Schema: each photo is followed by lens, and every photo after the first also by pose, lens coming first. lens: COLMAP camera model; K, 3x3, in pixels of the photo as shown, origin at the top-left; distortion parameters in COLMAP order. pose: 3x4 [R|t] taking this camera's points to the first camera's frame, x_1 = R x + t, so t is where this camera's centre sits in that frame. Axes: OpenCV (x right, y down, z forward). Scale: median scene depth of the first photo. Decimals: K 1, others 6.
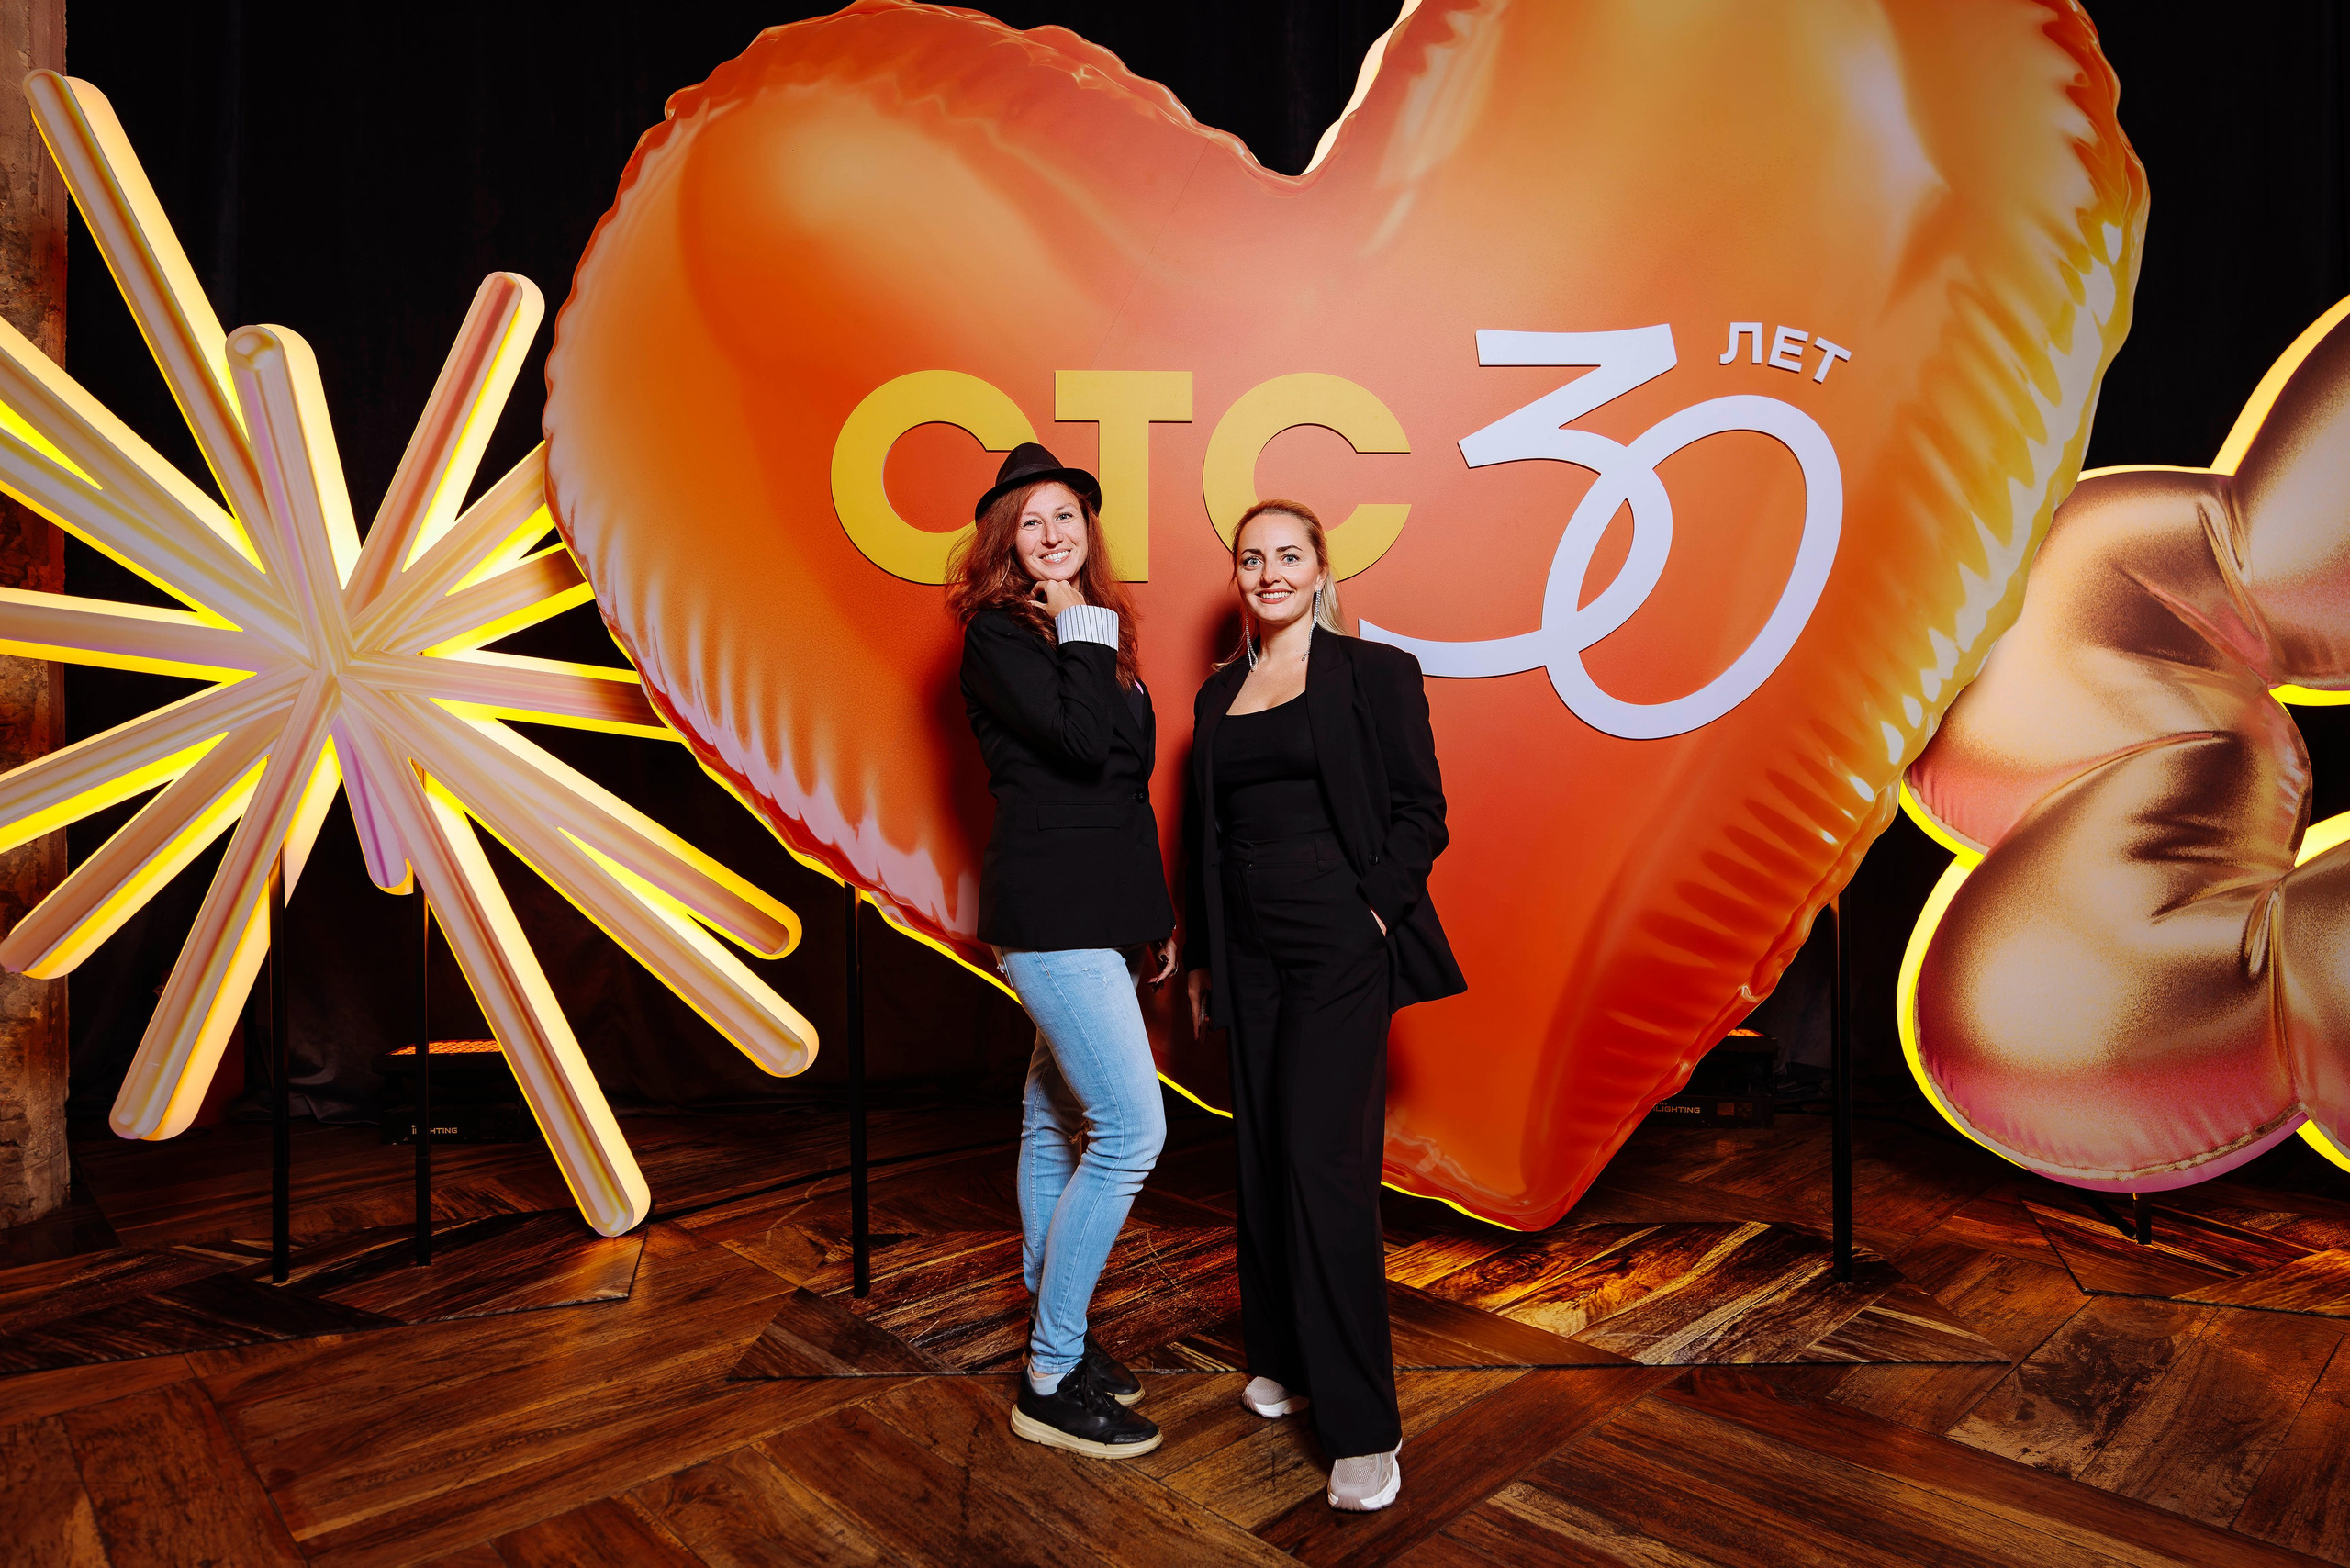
lens RADIAL K [[1410.7, 0, 1235.5], [0, 1410.7, 768.5], [0, 0, 1]] dist [-0.007980, 0.002640]
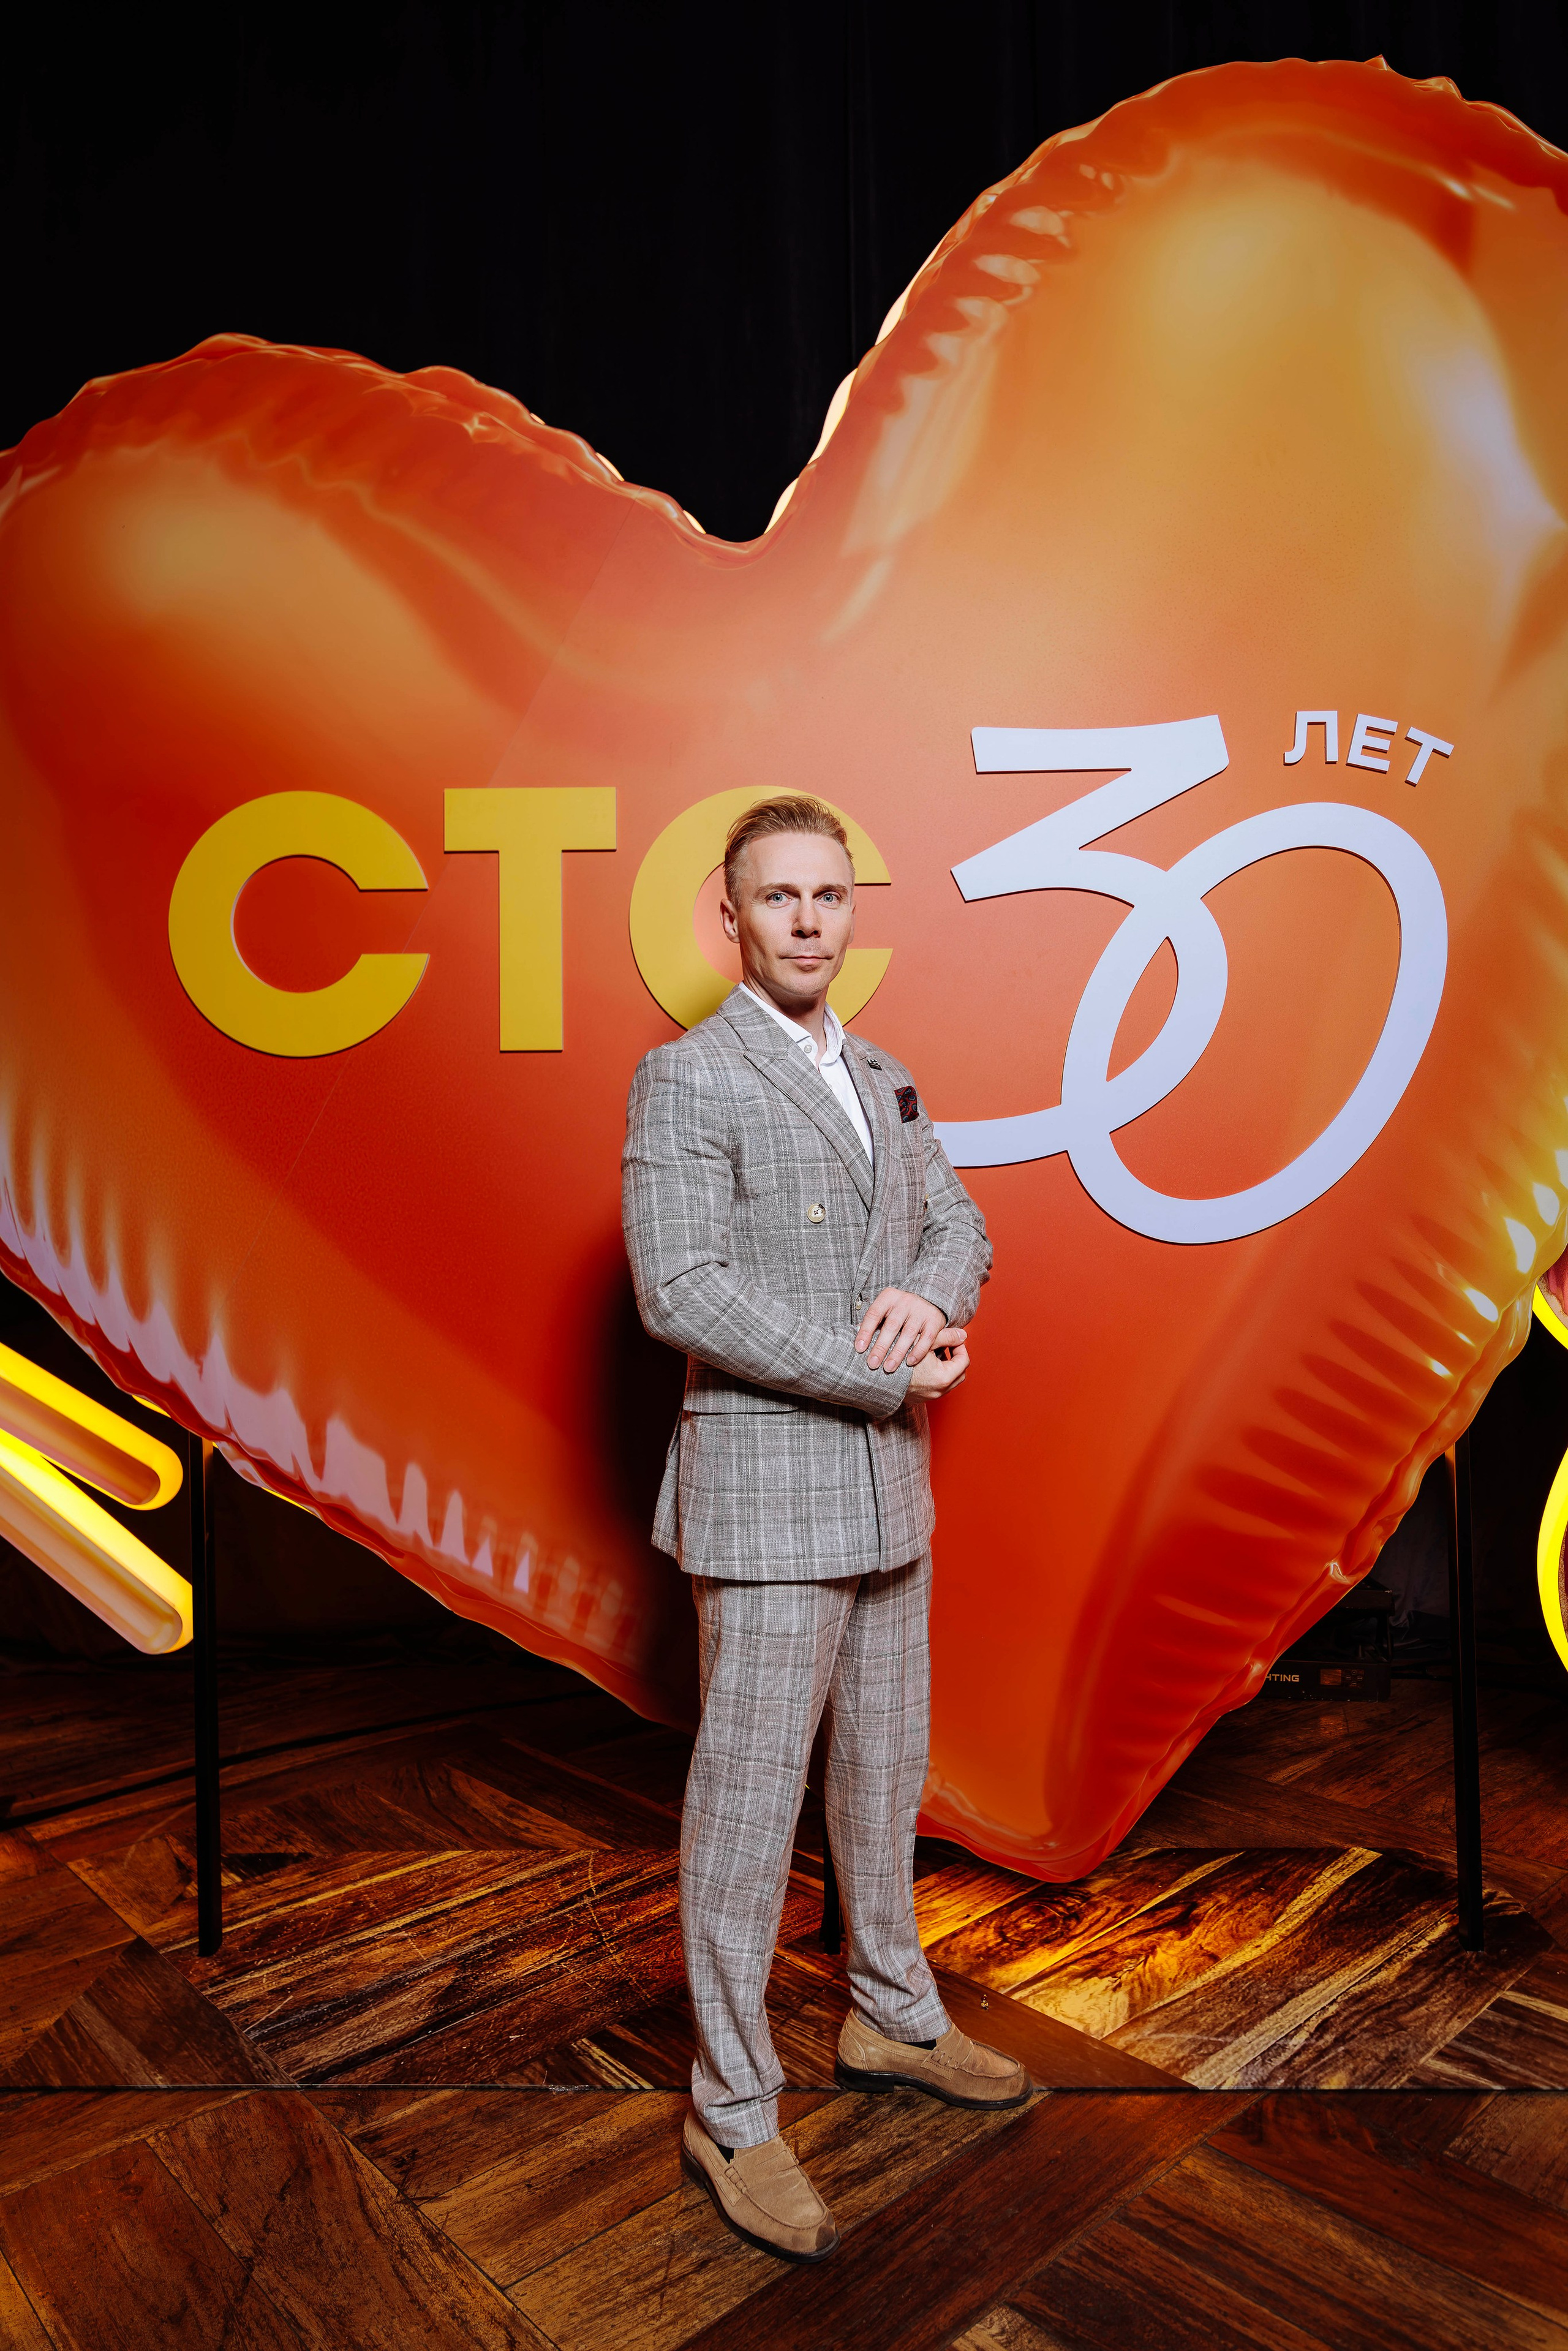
lens RADIAL K [[1468.7, 0, 779.9], [0, 1468.7, 1176.8], [0, 0, 1]] dist [0.004322, -0.015987]
pose [[0.999146, -0.008800, -0.040361, 0.093743], [0.007387, 0.999359, -0.035033, -0.030707], [0.040643, 0.034705, 0.998571, 0.178730]]
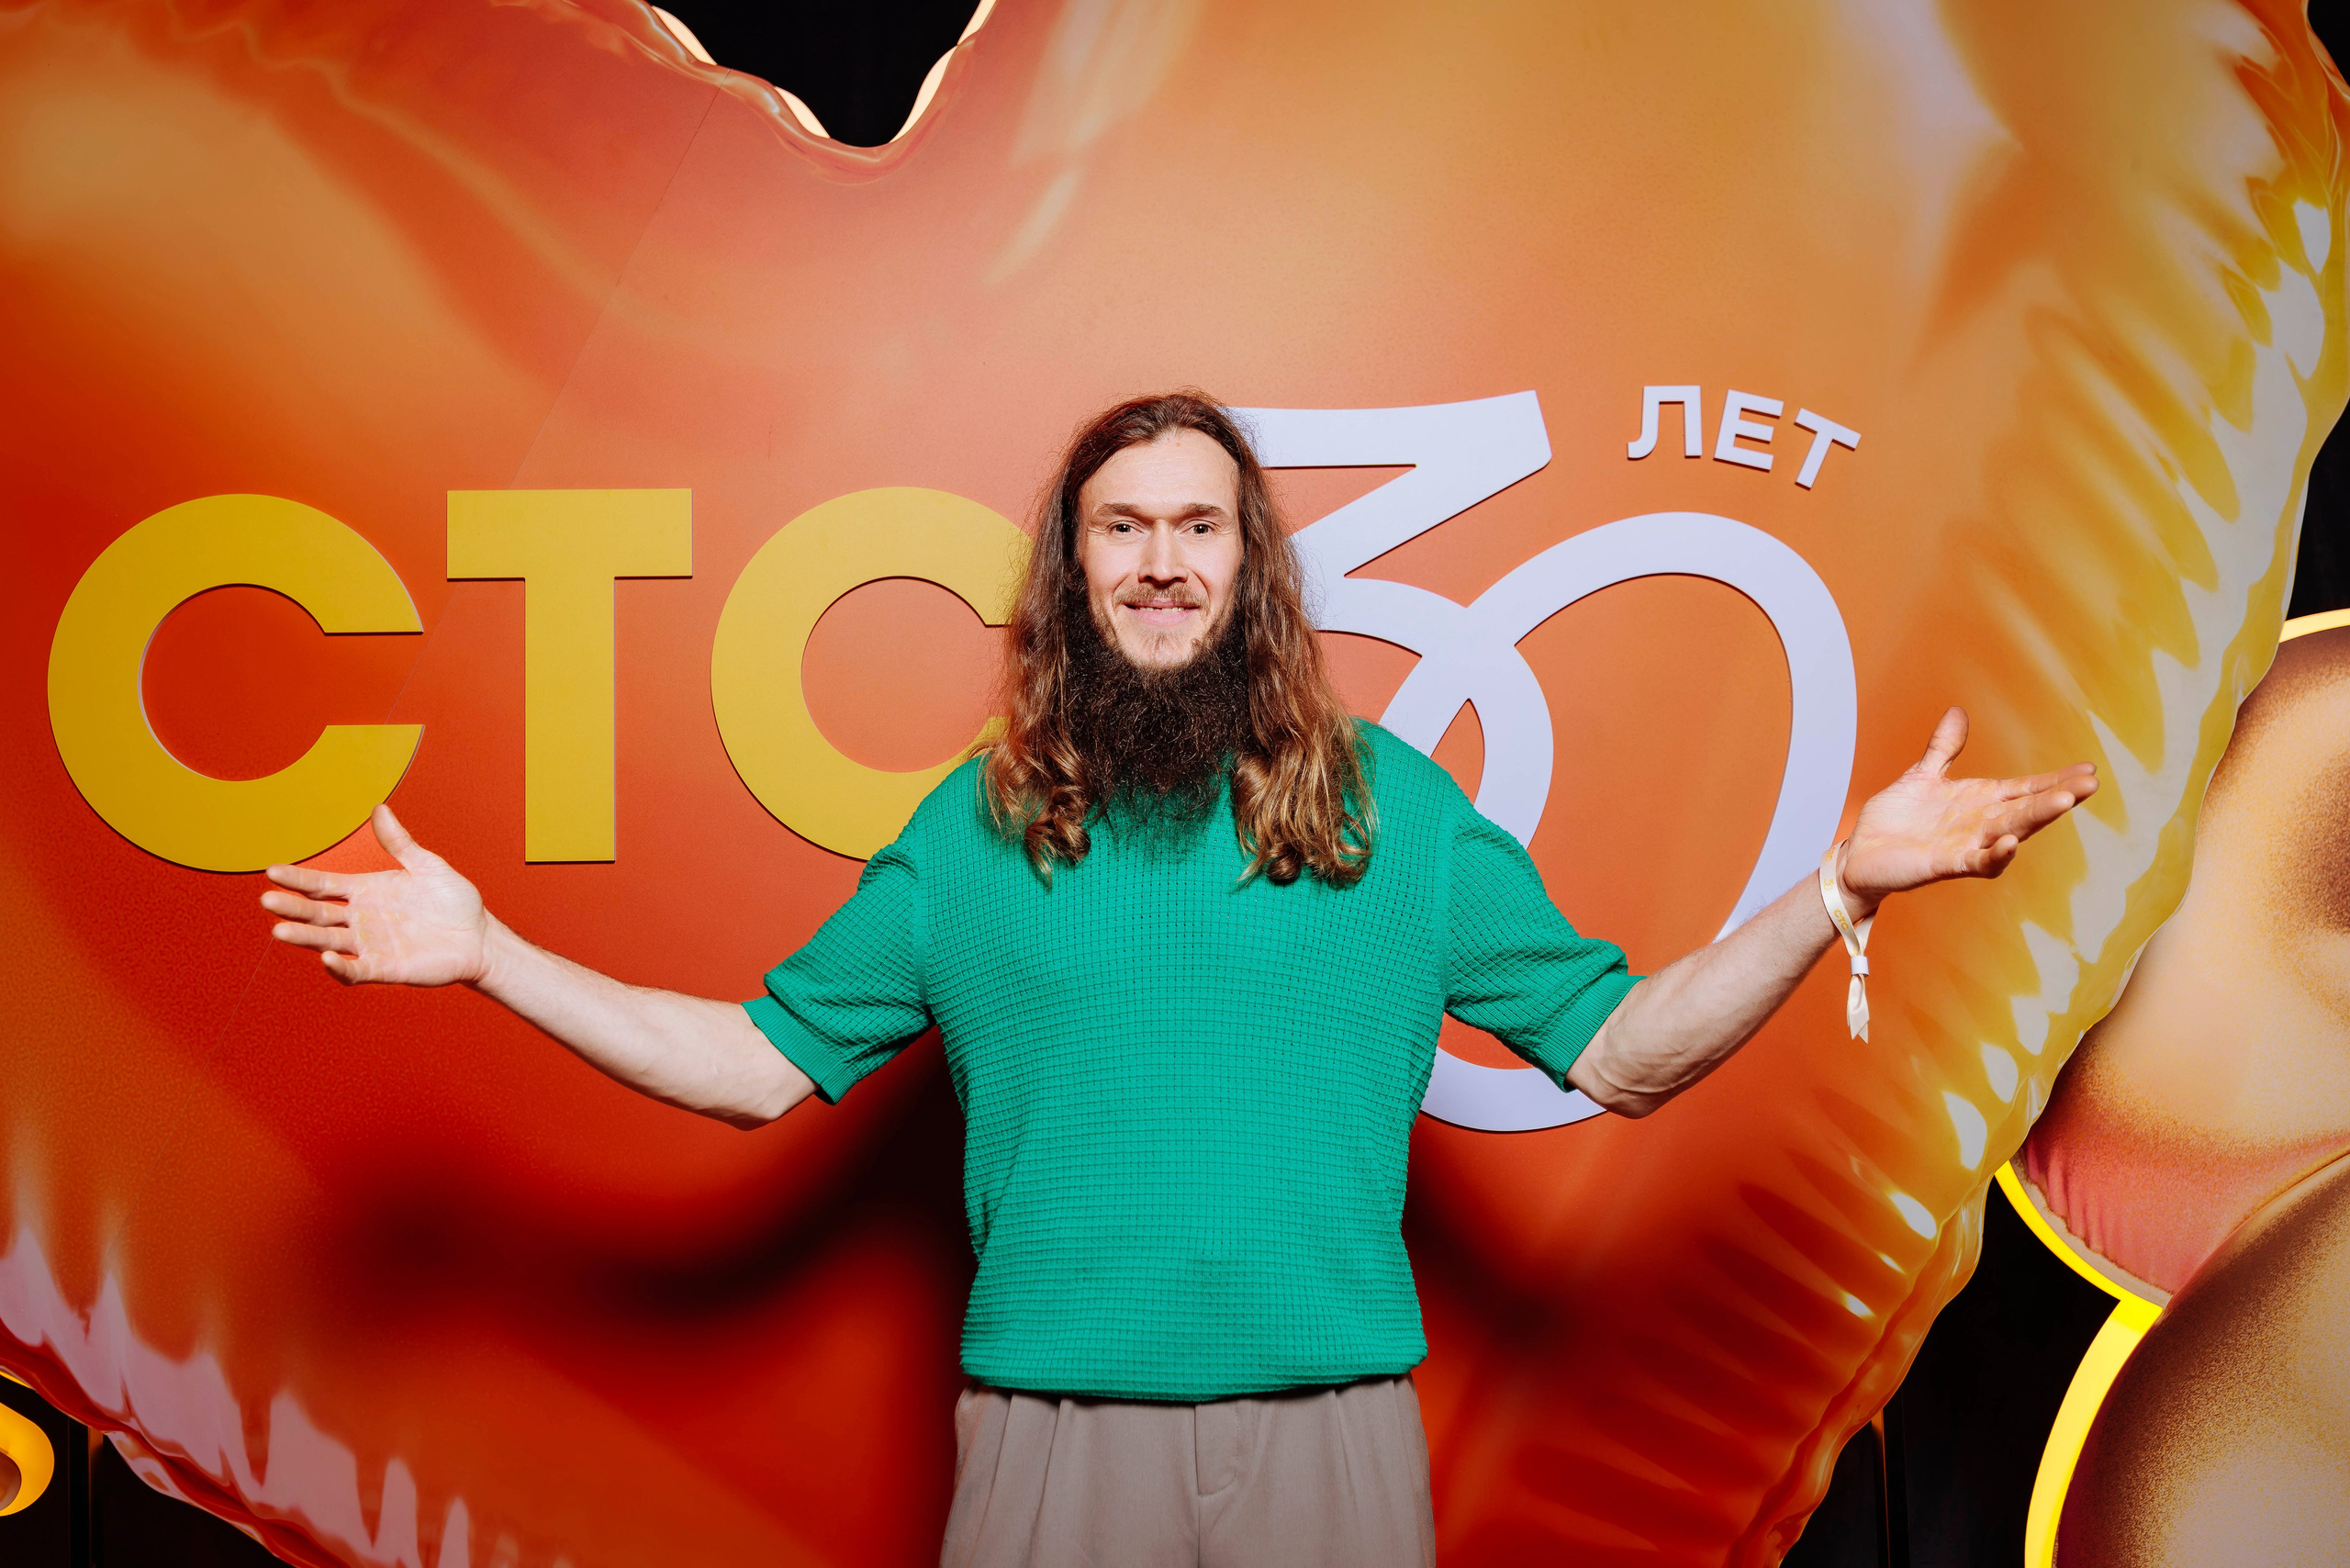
lens RADIAL K [[2276.0, 0, 1075.2], [0, 2276.0, 799.9], [0, 0, 1]] dist [-0.008653, 0.000000]
pose [[0.999867, -0.015244, -0.005824, 0.125743], [0.014744, 0.996848, -0.077949, -0.083158], [0.006994, 0.077852, 0.996940, 0.101908]]
